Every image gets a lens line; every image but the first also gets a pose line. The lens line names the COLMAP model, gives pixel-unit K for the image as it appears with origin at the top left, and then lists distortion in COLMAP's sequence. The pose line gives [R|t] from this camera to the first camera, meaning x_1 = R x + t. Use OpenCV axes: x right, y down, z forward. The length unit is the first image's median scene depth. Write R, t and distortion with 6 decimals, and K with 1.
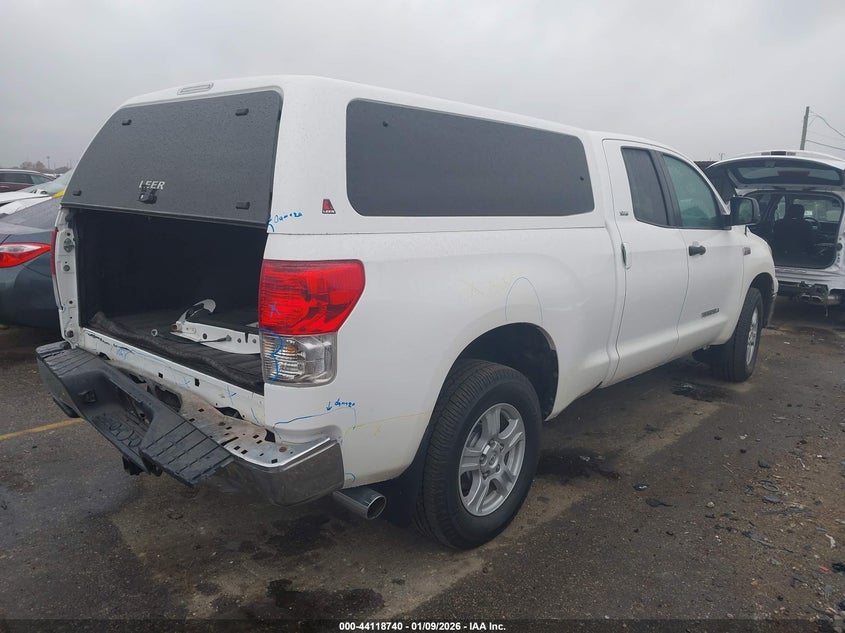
lens RADIAL K [[681.8, 0, 422.5], [0, 681.8, 316.5], [0, 0, 1]] dist [-0.005967, -0.002232]
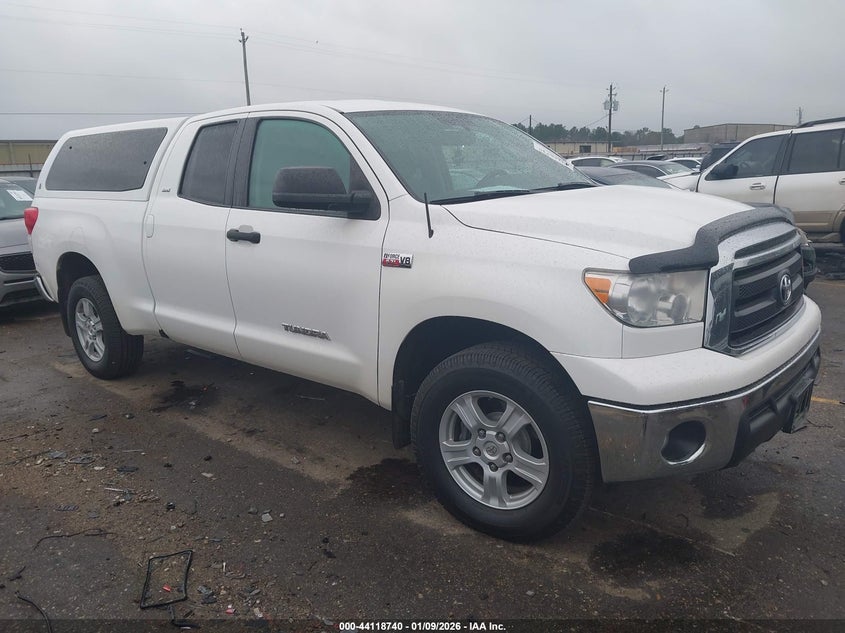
lens RADIAL K [[681.8, 0, 422.5], [0, 681.8, 316.5], [0, 0, 1]] dist [-0.005967, -0.002232]
pose [[-0.003250, 0.185673, -0.982606, 1.258982], [-0.155236, 0.970606, 0.183919, -0.192953], [0.987872, 0.153134, 0.025668, 1.239460]]
